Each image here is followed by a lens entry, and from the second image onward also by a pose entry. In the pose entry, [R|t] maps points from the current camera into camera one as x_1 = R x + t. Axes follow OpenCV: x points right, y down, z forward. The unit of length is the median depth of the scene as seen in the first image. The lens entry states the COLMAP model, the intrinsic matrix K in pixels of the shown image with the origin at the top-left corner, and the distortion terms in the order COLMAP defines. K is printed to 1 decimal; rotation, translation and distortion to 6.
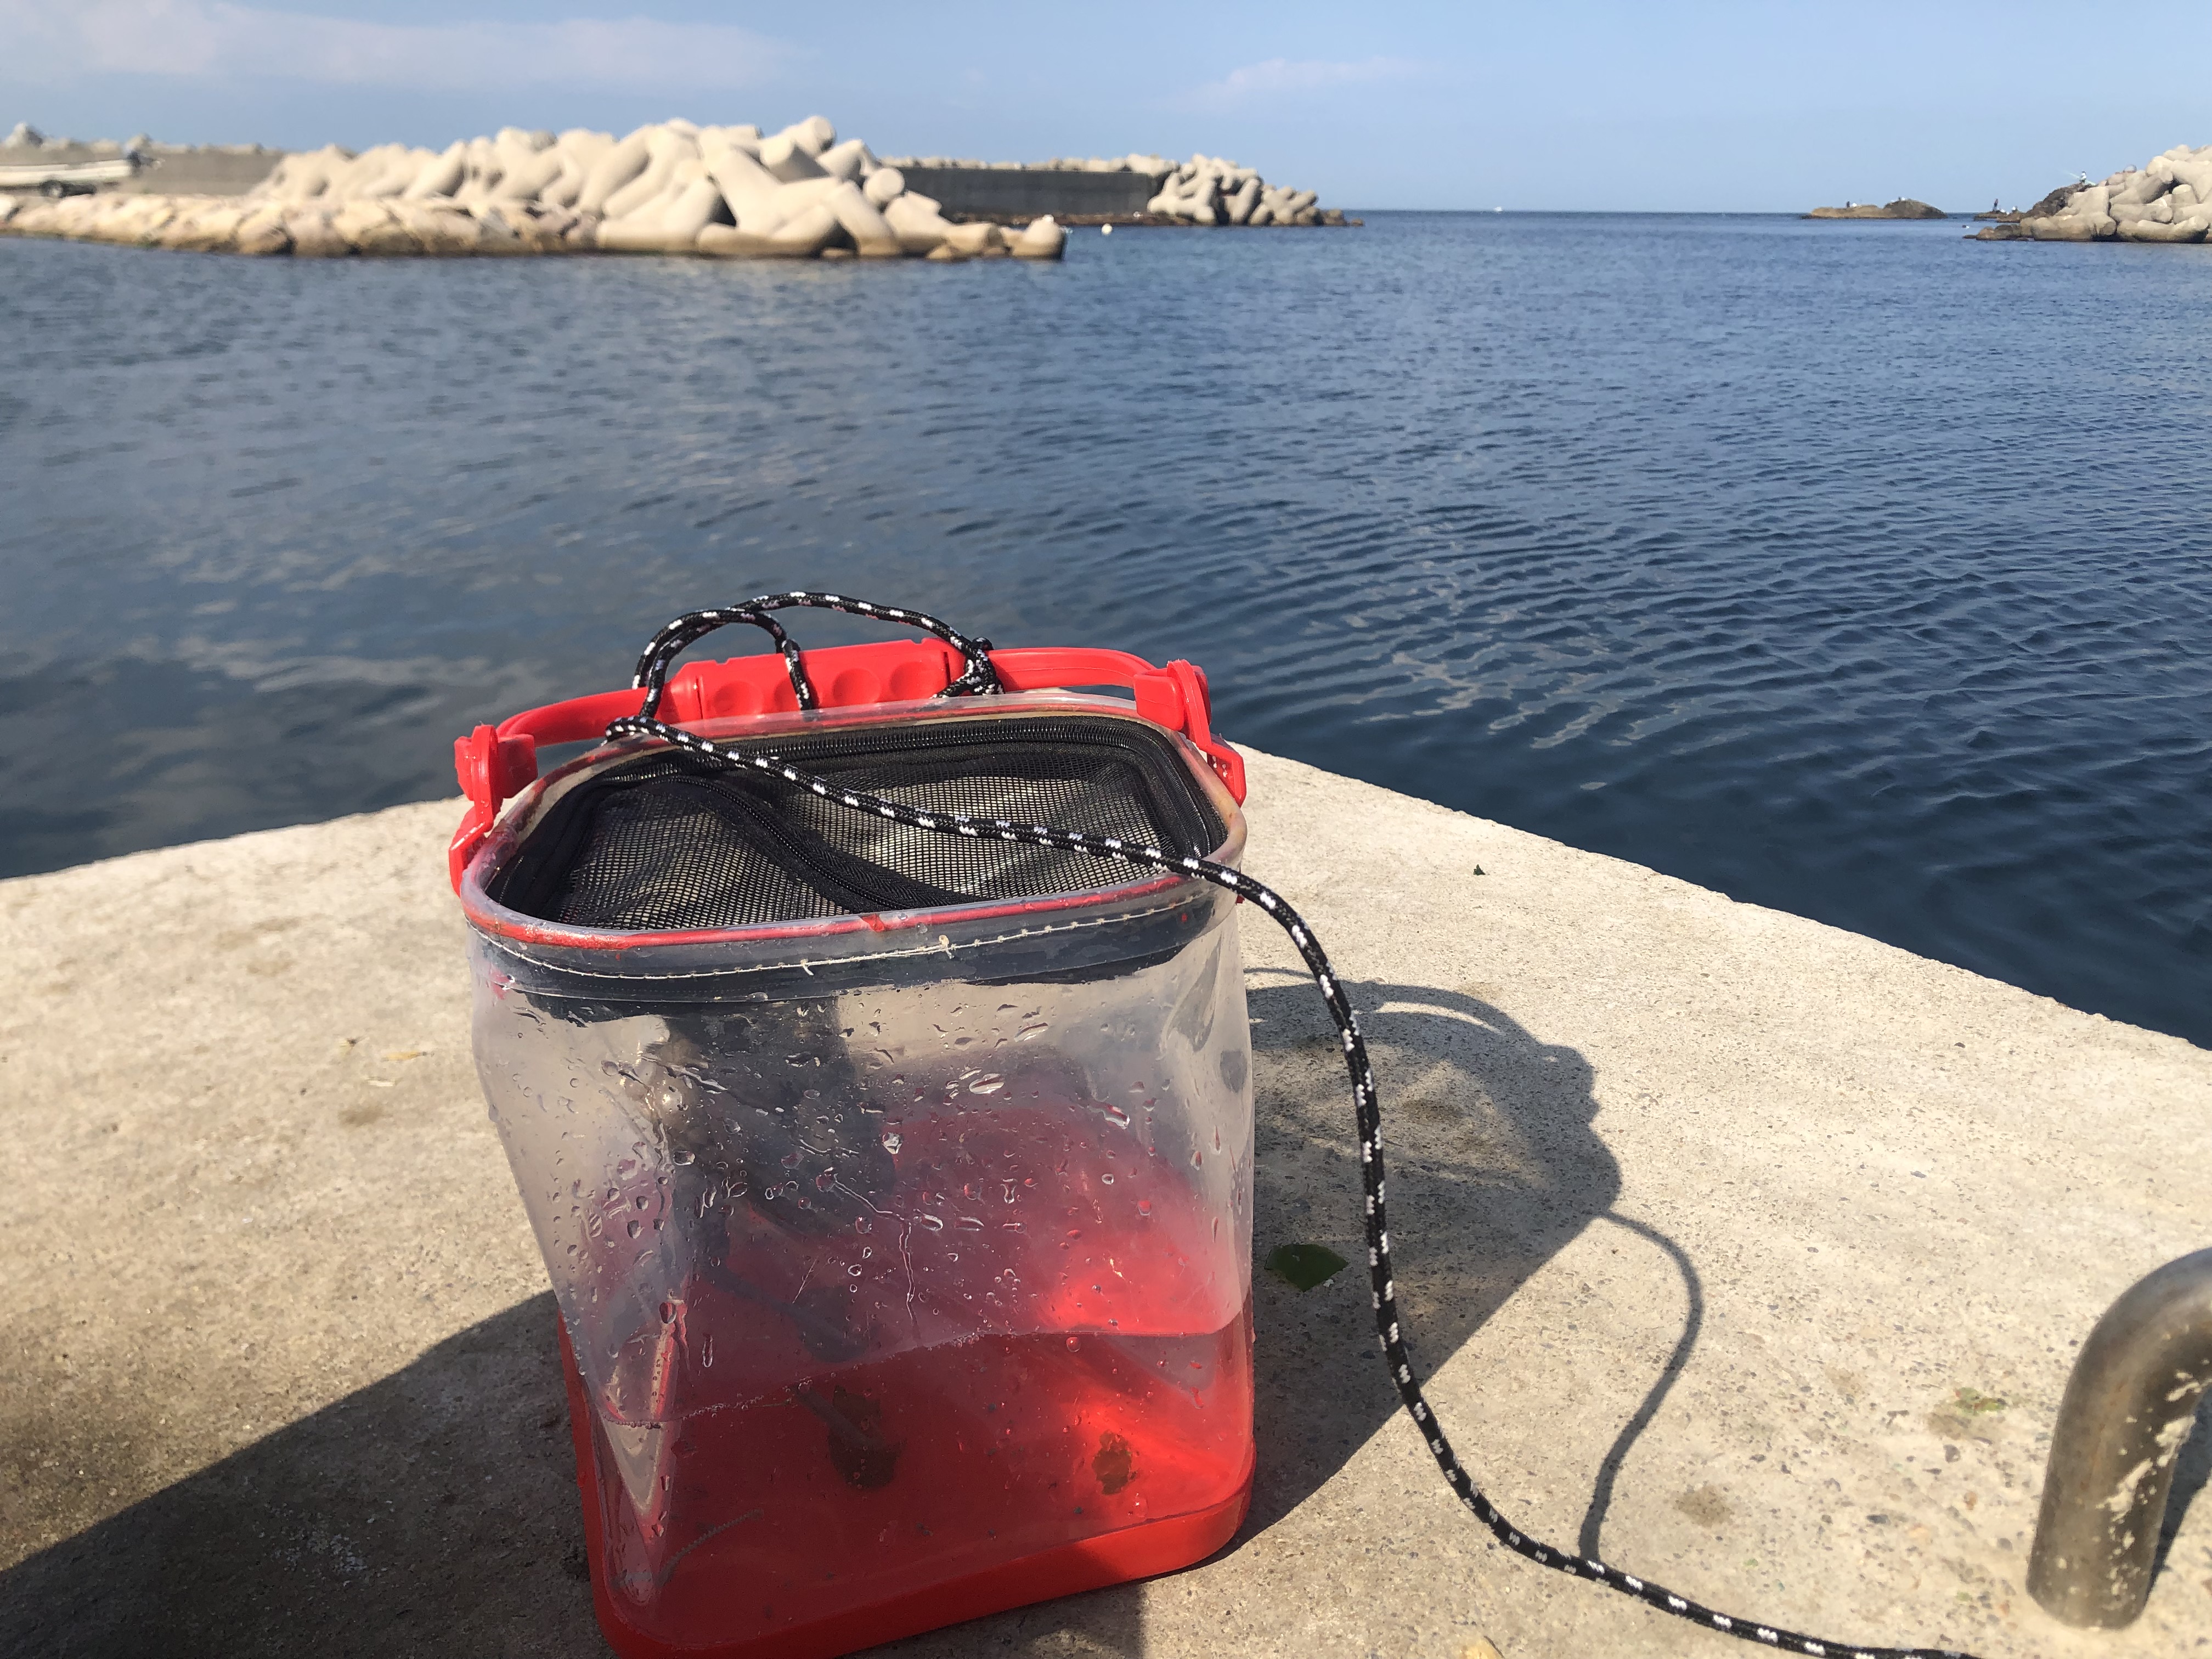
lens RADIAL K [[1710.6, 0, 1097.3], [0, 1710.6, 830.7], [0, 0, 1]] dist [0.058323, -0.089403]
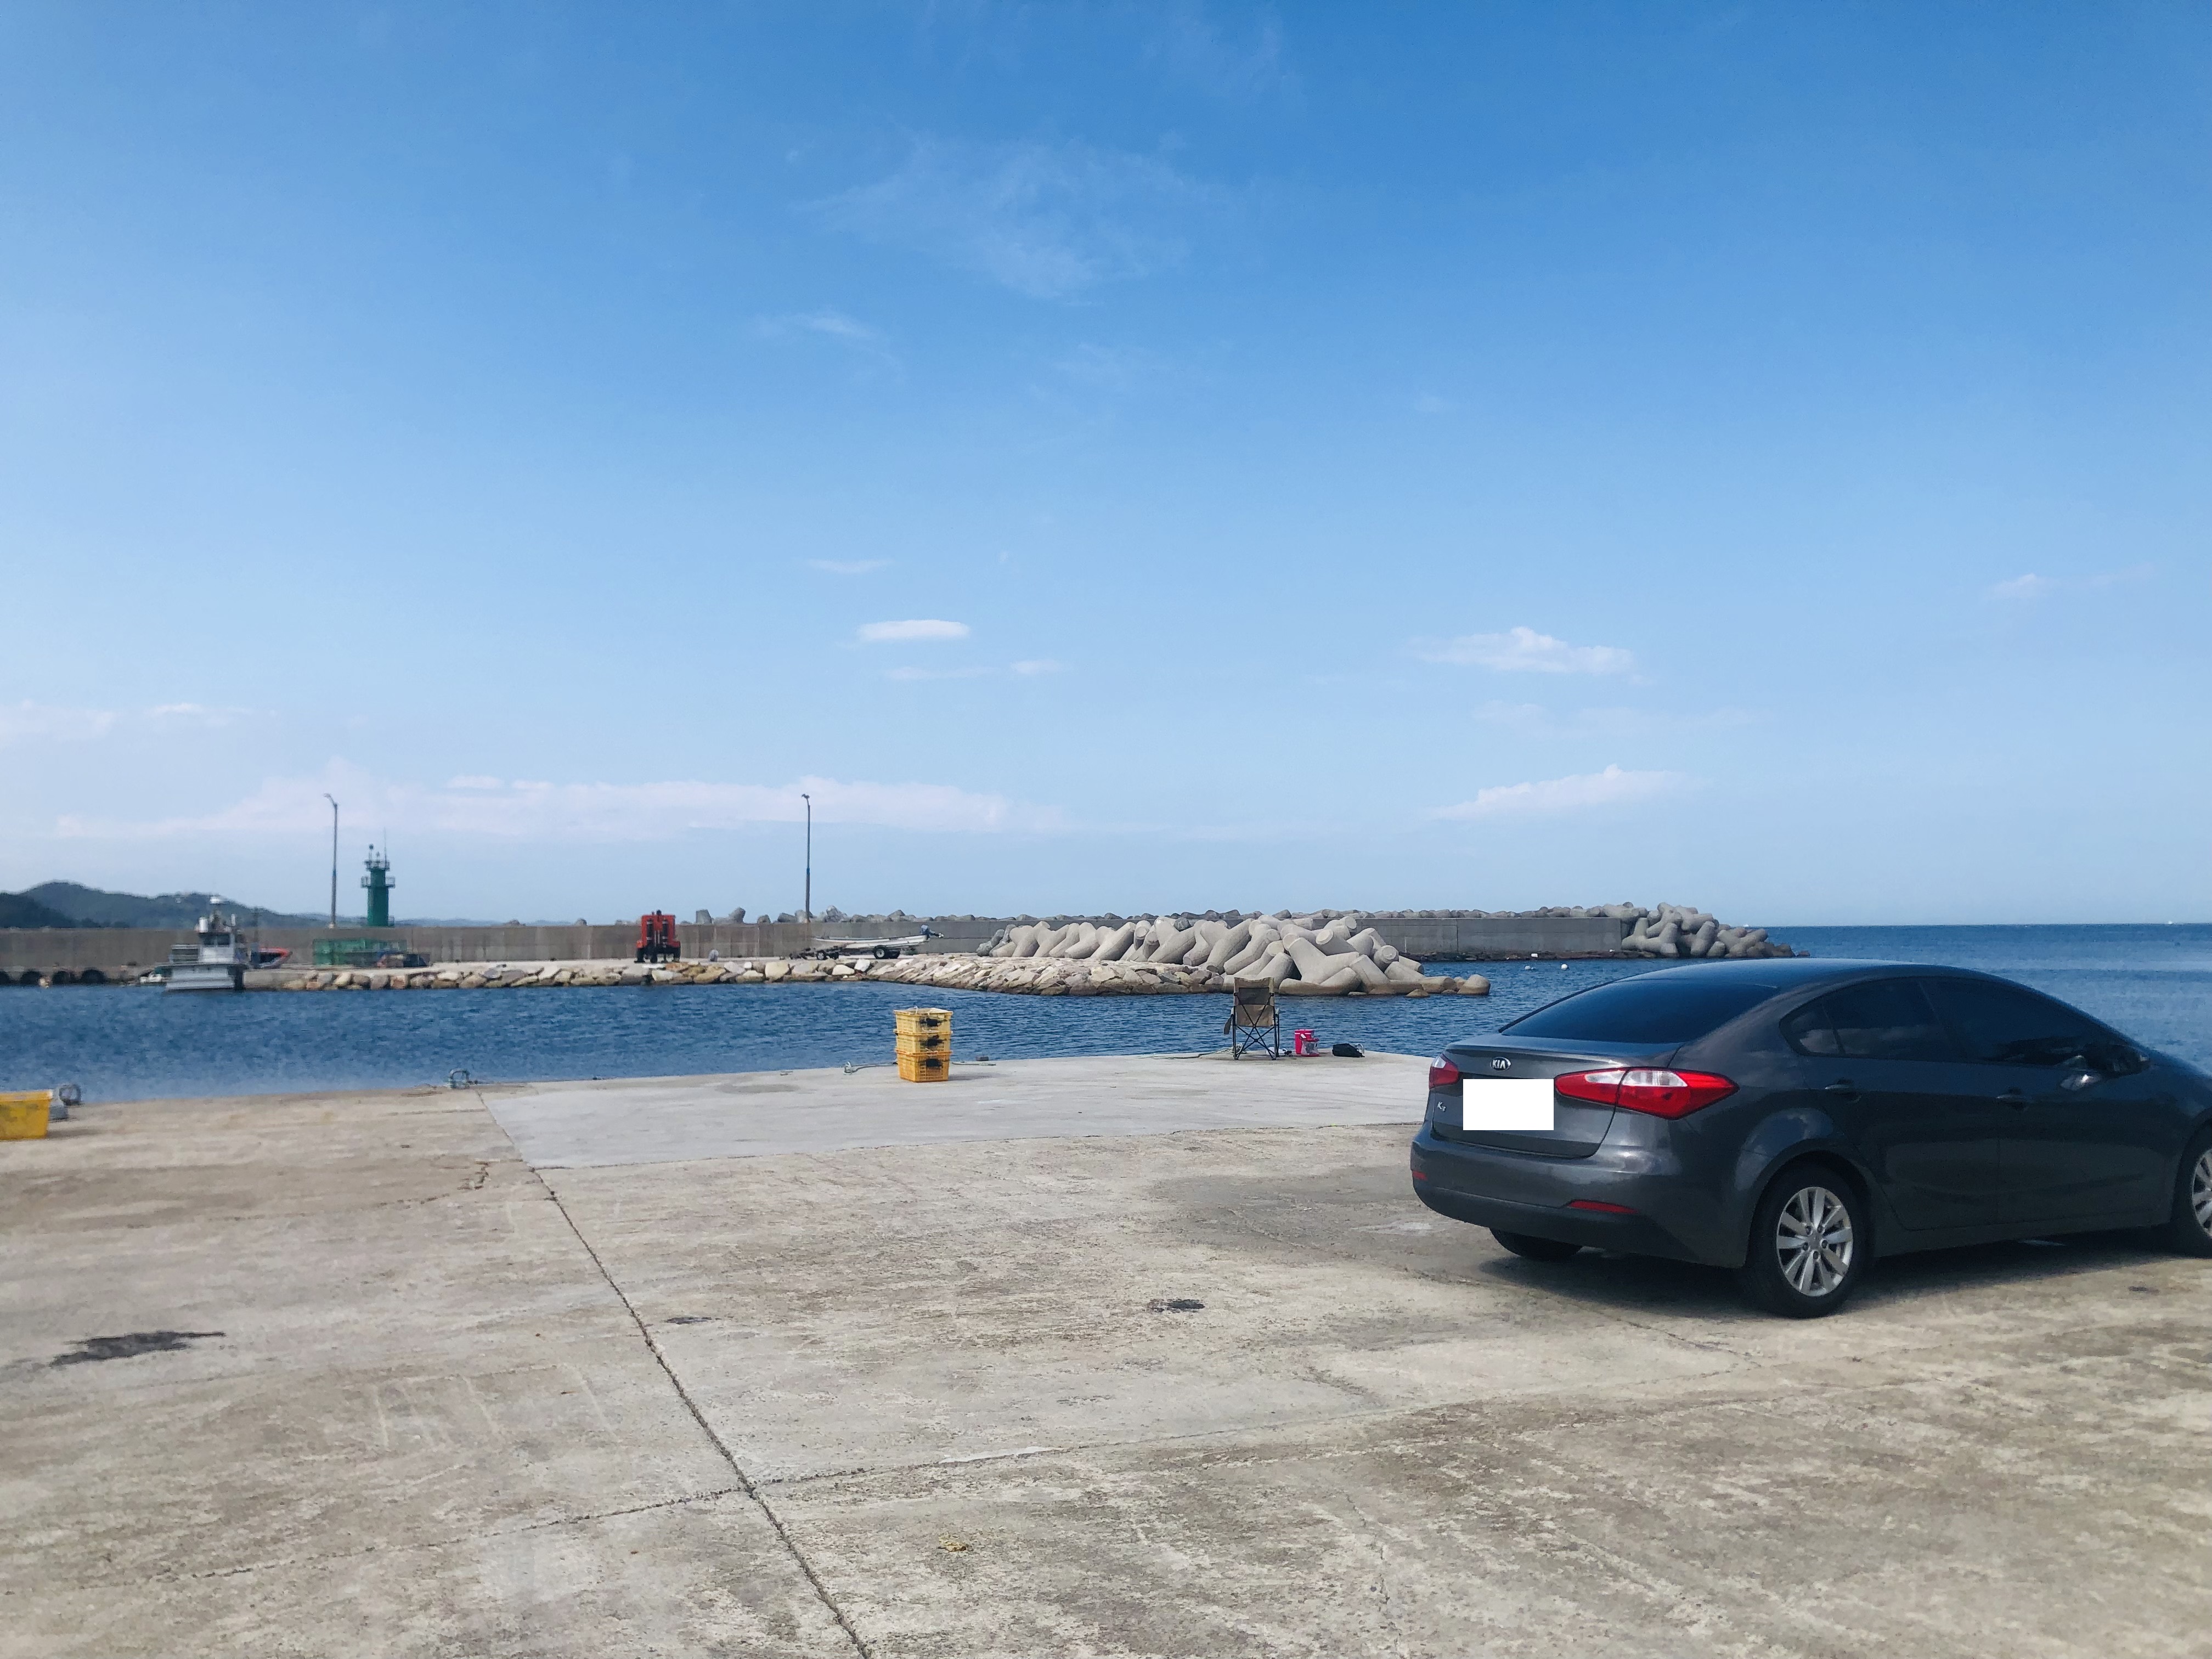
lens RADIAL K [[1710.6, 0, 1097.3], [0, 1710.6, 830.7], [0, 0, 1]] dist [0.058323, -0.089403]
pose [[0.954939, -0.032541, -0.295013, 0.081219], [-0.086591, 0.920184, -0.381791, 0.140462], [0.283890, 0.390132, 0.875902, -0.463214]]
